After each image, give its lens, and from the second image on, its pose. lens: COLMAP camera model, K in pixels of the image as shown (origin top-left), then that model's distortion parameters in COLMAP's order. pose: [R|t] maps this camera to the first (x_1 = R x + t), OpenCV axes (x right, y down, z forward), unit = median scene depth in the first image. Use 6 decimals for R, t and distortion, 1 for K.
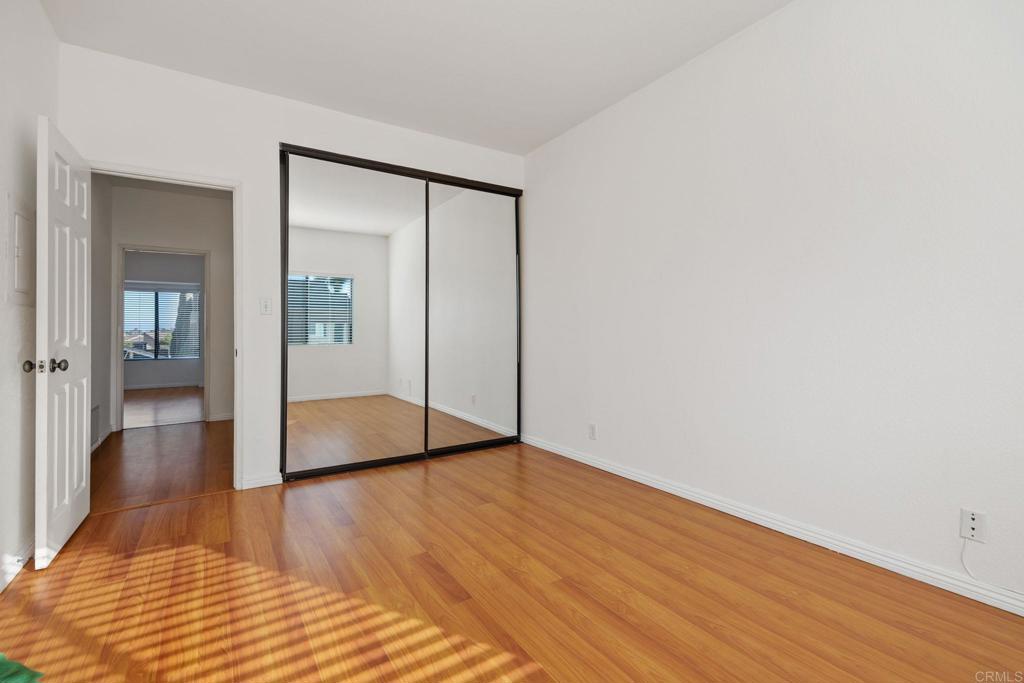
lens RADIAL K [[448.0, 0, 512.2], [0, 448.0, 338.8], [0, 0, 1]] dist [0.020640, -0.001130]
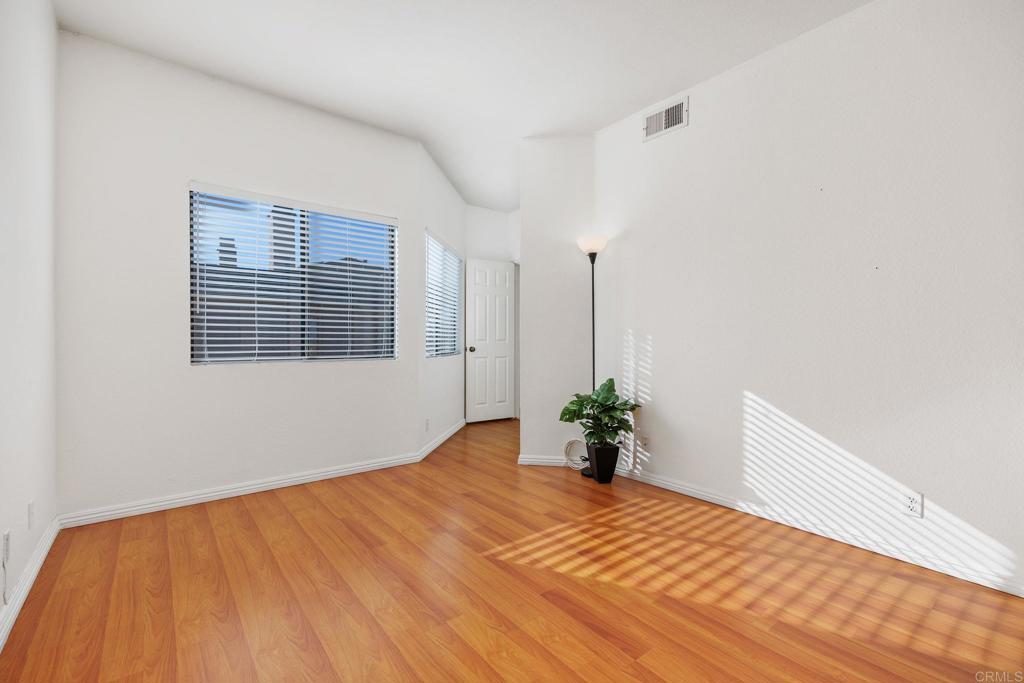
lens RADIAL K [[448.0, 0, 515.9], [0, 448.0, 340.0], [0, 0, 1]] dist [0.020640, -0.001130]
pose [[-0.995132, 0.002753, -0.098517, 0.072127], [0.002667, 0.999996, 0.001001, -0.009218], [0.098519, 0.000733, -0.995135, 2.136446]]
